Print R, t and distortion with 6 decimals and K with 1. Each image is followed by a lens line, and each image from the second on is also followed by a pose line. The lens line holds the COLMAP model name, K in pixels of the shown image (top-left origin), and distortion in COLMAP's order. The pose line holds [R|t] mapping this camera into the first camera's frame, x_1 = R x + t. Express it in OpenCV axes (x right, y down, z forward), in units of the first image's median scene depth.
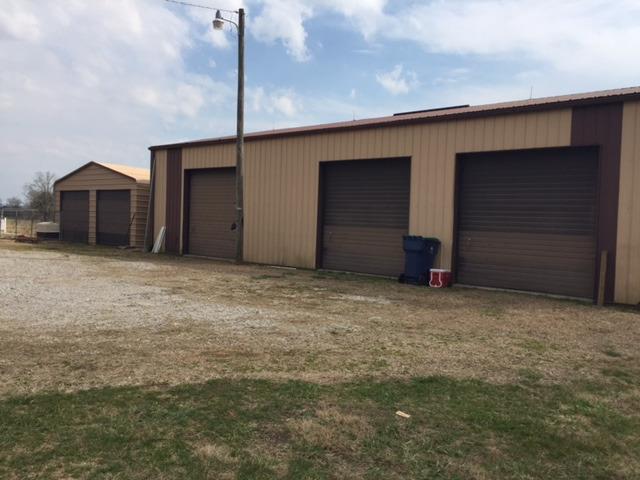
lens RADIAL K [[549.7, 0, 320.0], [0, 549.7, 240.0], [0, 0, 1]] dist [0.095901, -0.137974]
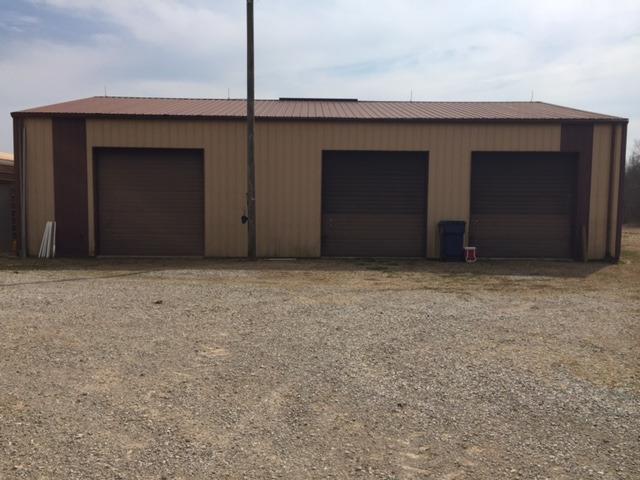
lens RADIAL K [[549.7, 0, 320.0], [0, 549.7, 240.0], [0, 0, 1]] dist [0.095901, -0.137974]
pose [[0.743409, -0.082104, 0.663779, -0.681972], [0.041238, 0.996175, 0.077033, -0.056699], [-0.667565, -0.029894, 0.743951, 0.252486]]
